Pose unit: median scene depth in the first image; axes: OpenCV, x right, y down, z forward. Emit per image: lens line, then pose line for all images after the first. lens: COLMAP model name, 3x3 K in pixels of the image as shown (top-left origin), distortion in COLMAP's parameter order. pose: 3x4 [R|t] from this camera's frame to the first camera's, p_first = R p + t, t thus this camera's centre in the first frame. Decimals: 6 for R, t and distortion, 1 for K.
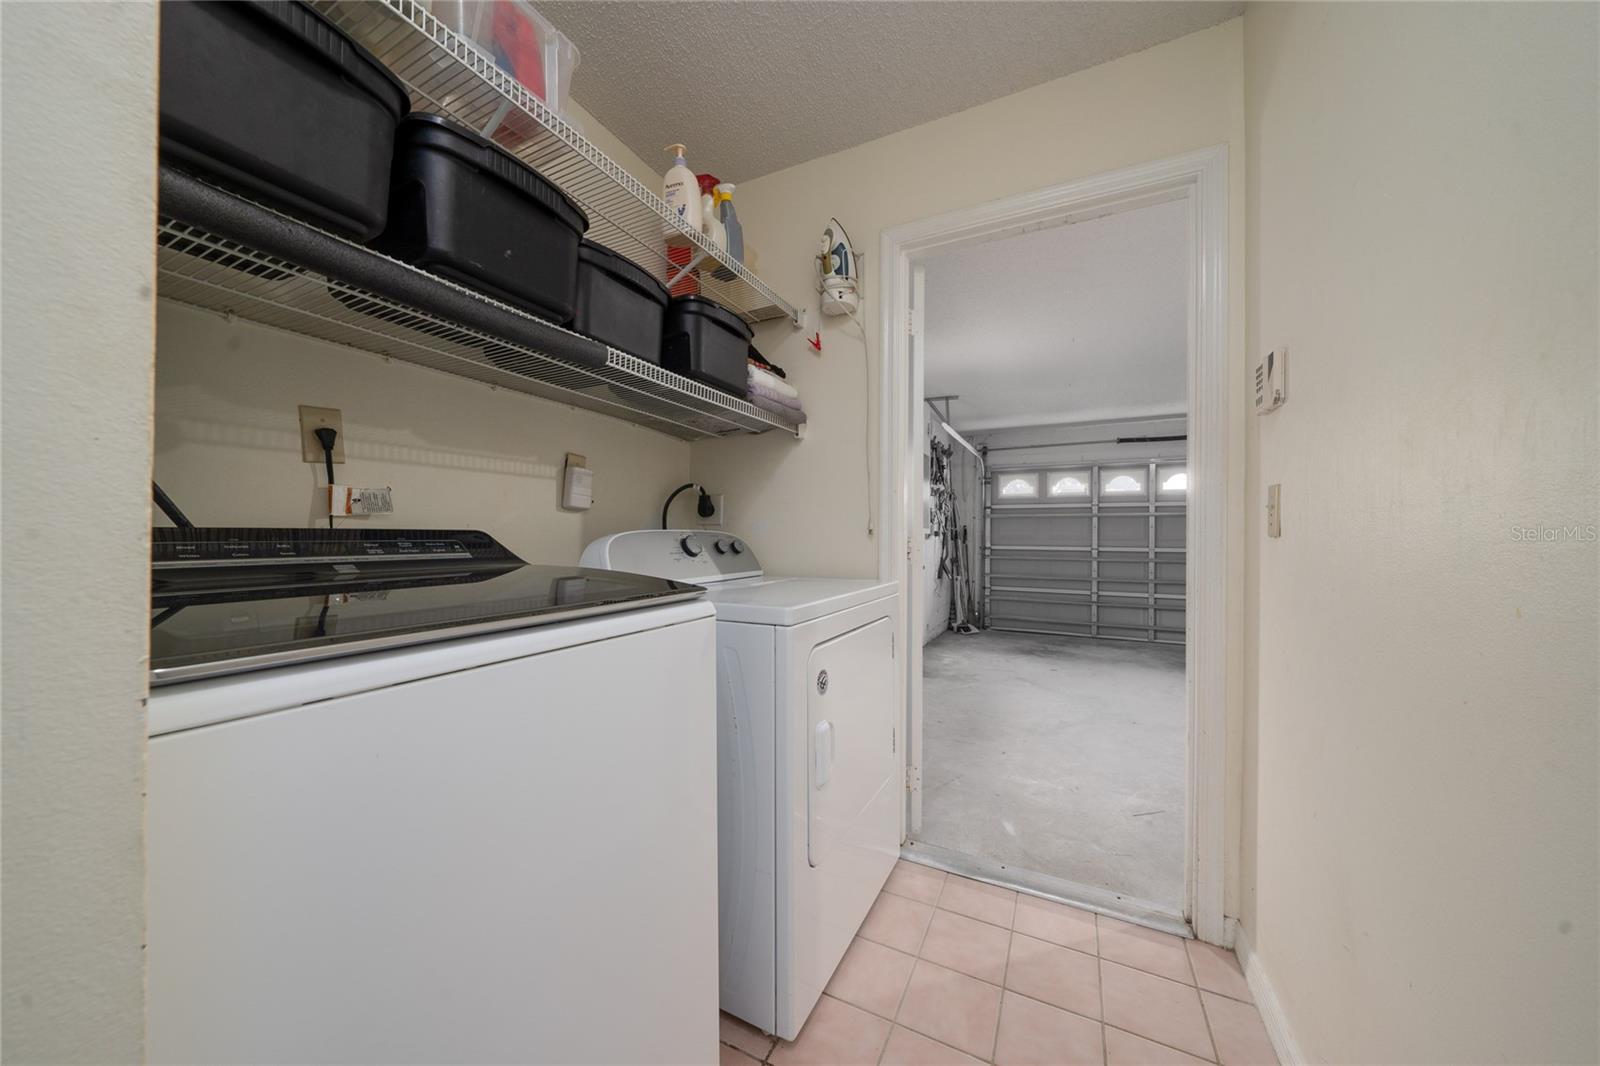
lens RADIAL K [[560.3, 0, 789.8], [0, 560.3, 533.4], [0, 0, 1]] dist [-0.001632, 0.000485]
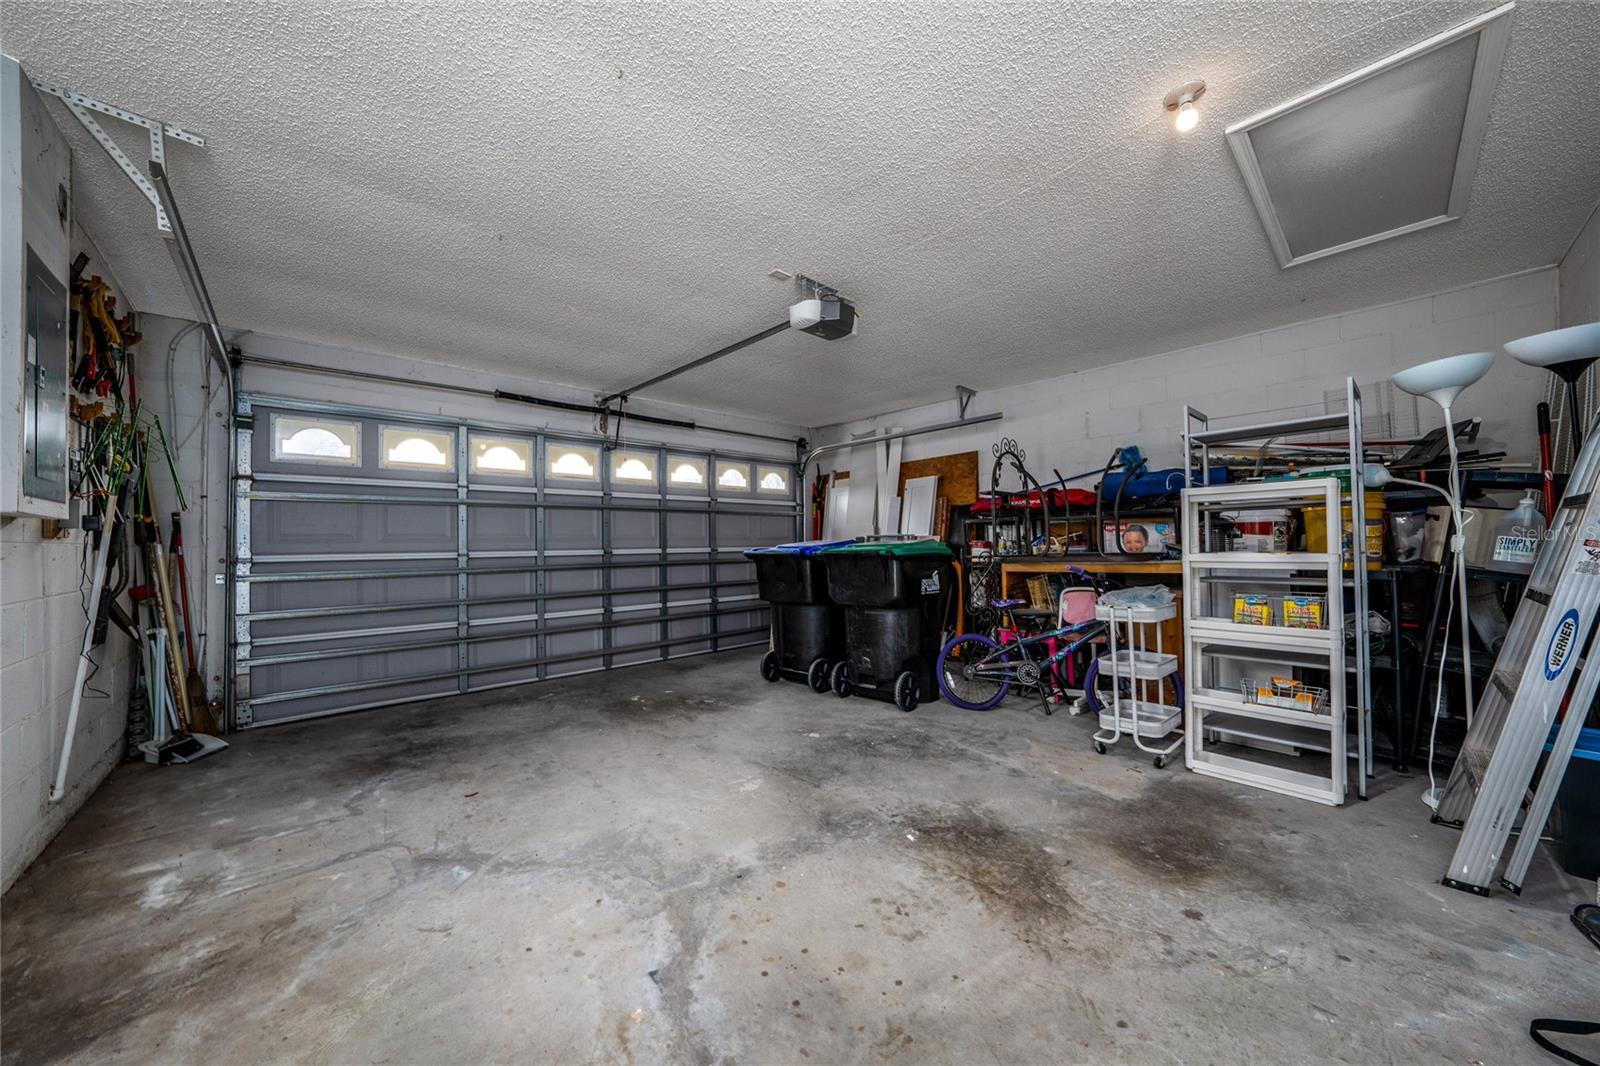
lens RADIAL K [[560.3, 0, 788.1], [0, 560.3, 531.7], [0, 0, 1]] dist [-0.001632, 0.000485]
pose [[0.368042, 0.009412, 0.929762, 0.080920], [0.016243, 0.999731, -0.016550, 0.017571], [-0.929667, 0.021193, 0.367790, 0.399571]]
